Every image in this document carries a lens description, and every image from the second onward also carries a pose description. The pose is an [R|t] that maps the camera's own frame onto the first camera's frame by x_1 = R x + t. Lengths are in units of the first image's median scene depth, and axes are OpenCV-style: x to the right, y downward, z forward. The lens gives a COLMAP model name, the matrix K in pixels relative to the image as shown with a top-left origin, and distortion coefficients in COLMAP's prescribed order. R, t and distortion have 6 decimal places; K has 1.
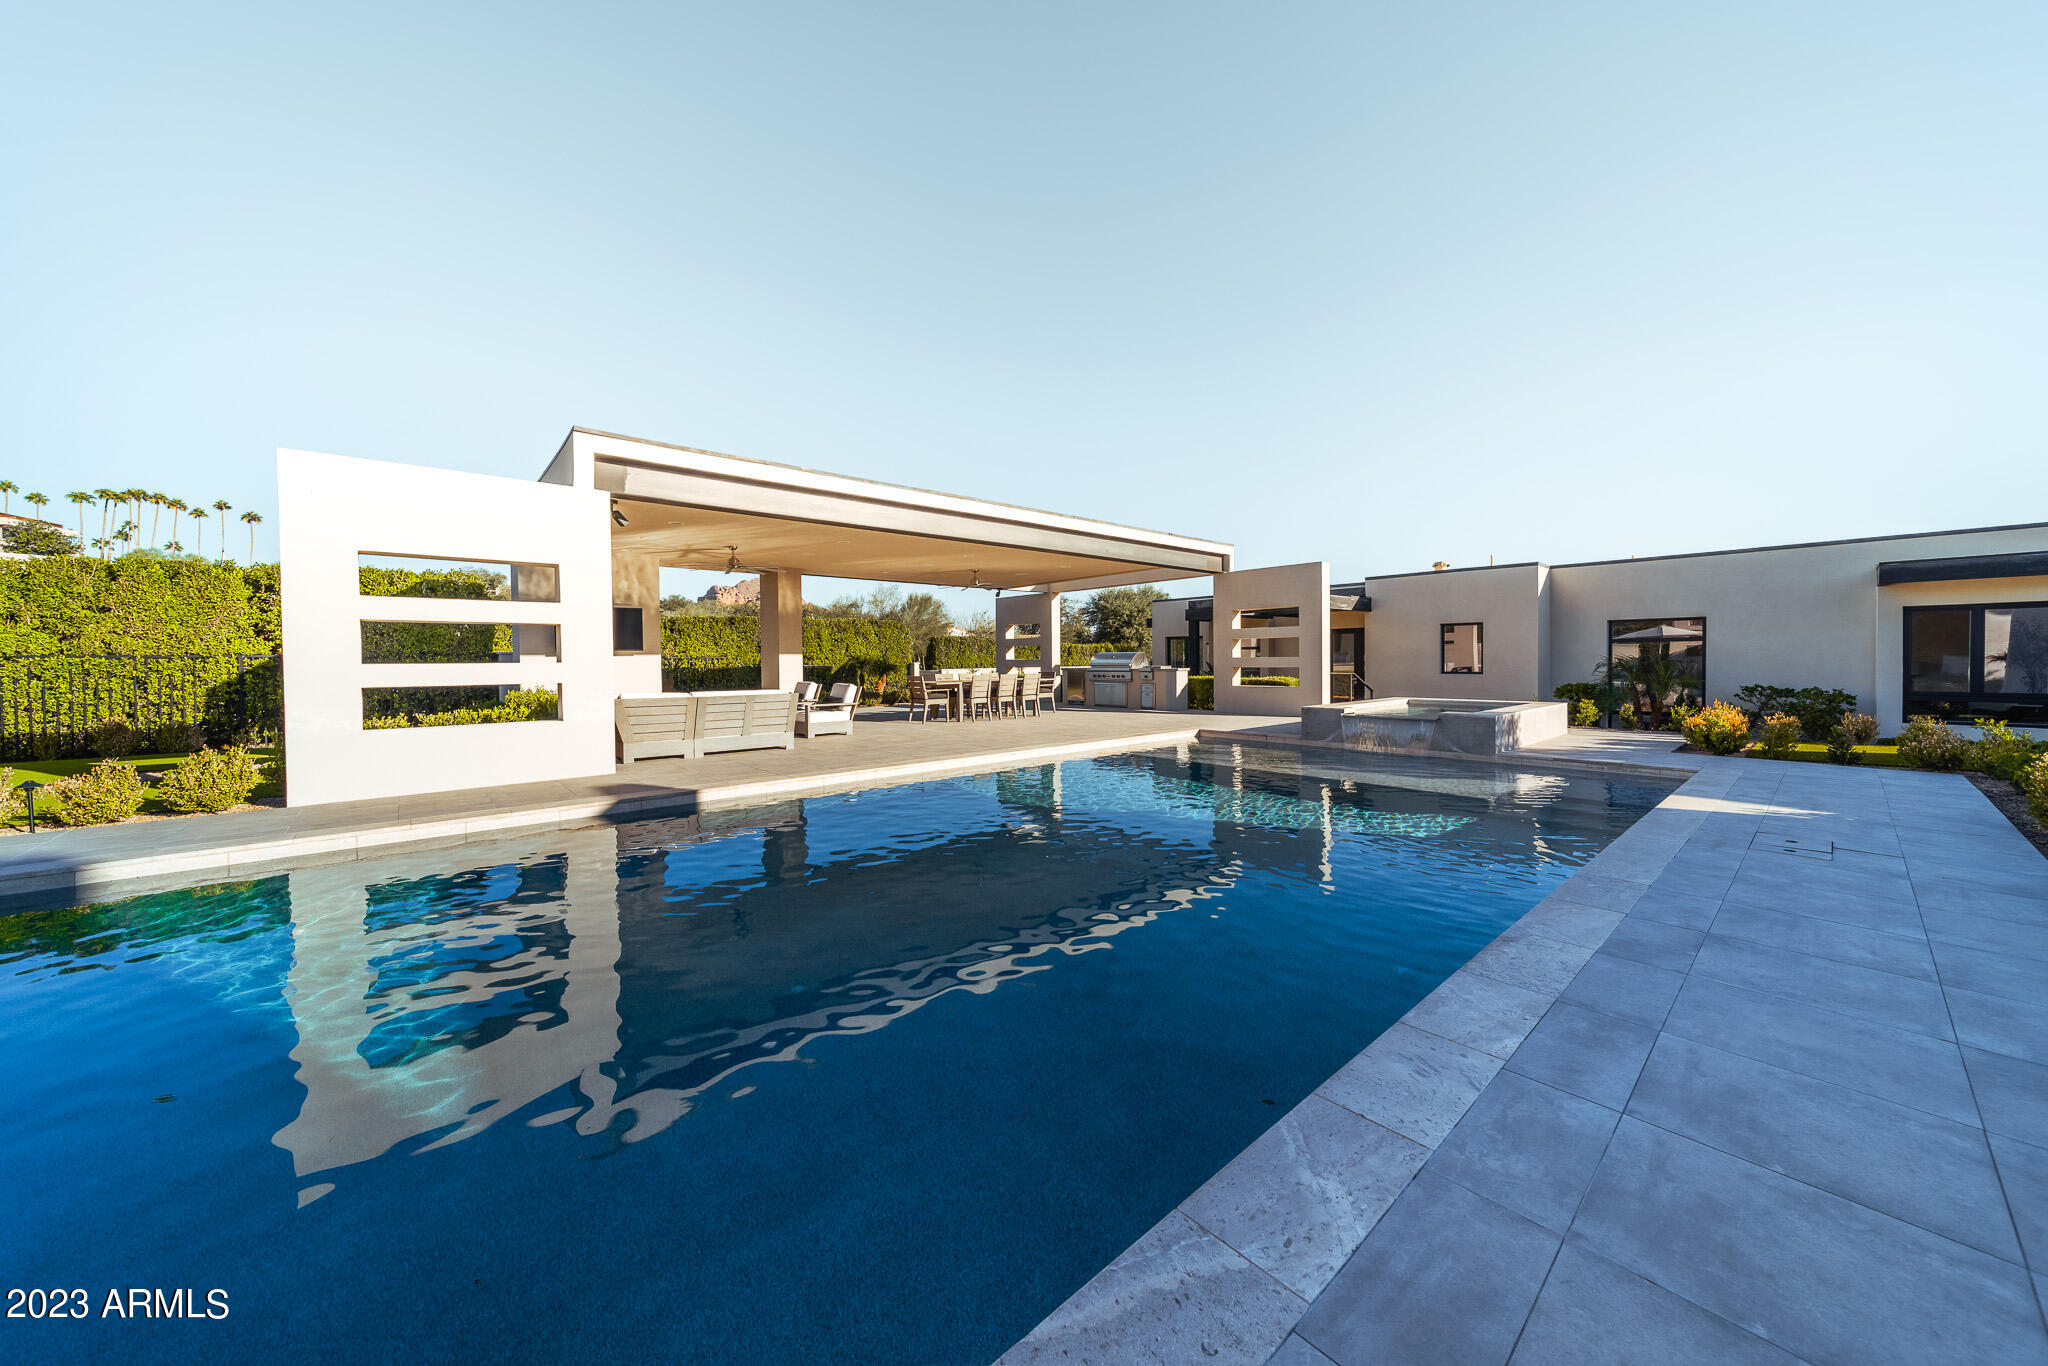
lens RADIAL K [[715.5, 0, 1029.7], [0, 715.5, 663.9], [0, 0, 1]] dist [0.000684, 0.000009]
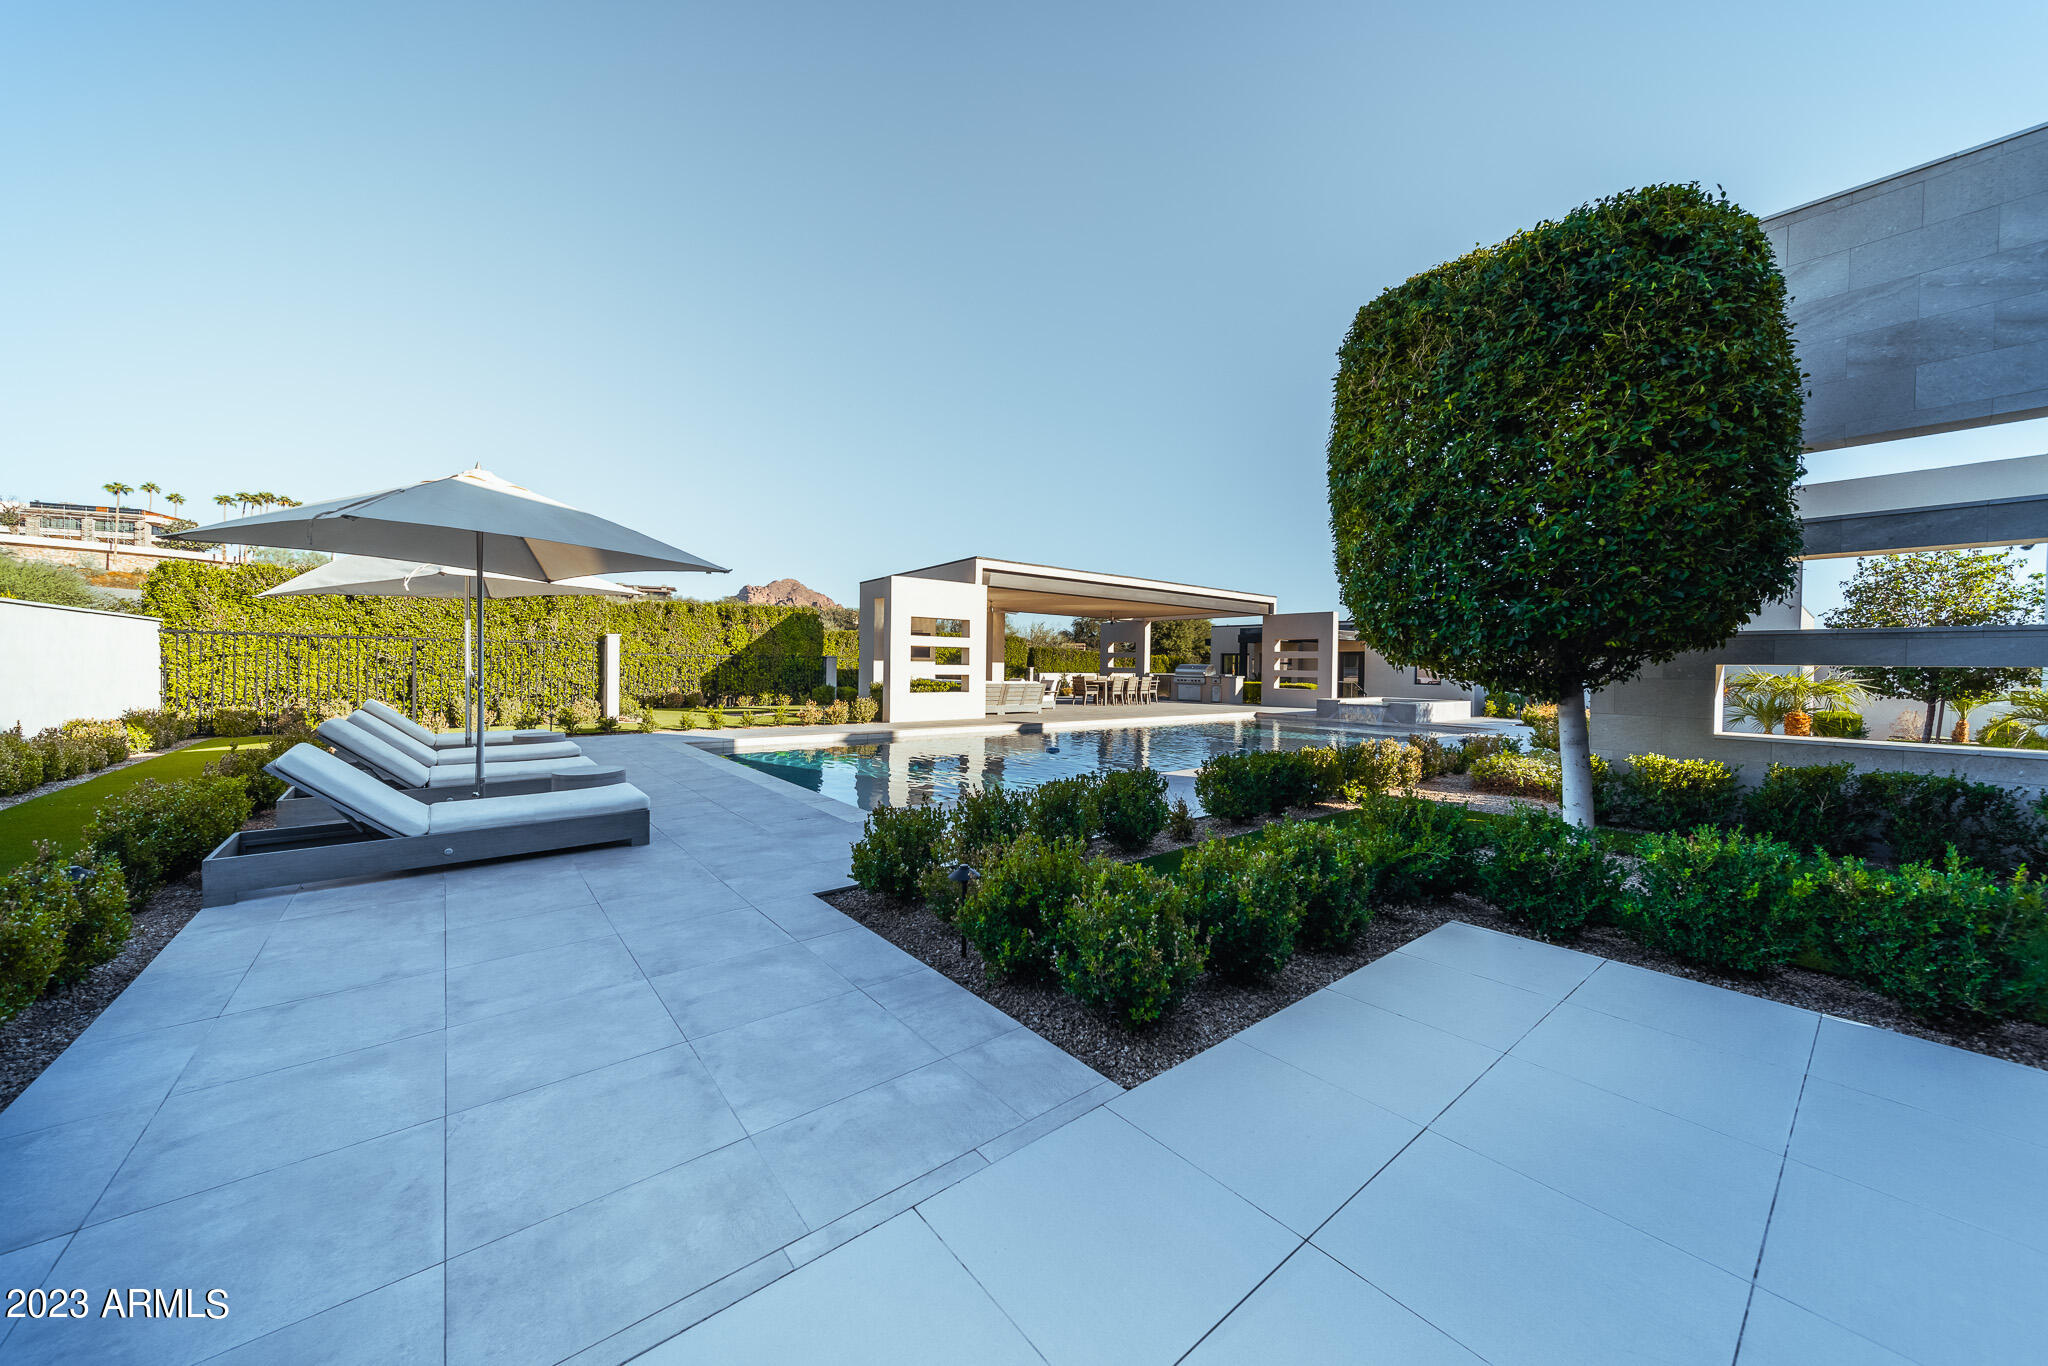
lens RADIAL K [[701.7, 0, 1037.8], [0, 701.7, 673.2], [0, 0, 1]] dist [0.000796, 0.000055]
pose [[0.999315, 0.024798, -0.027483, -0.182190], [-0.024661, 0.999682, 0.005311, 0.002677], [0.027606, -0.004629, 0.999608, -0.520955]]
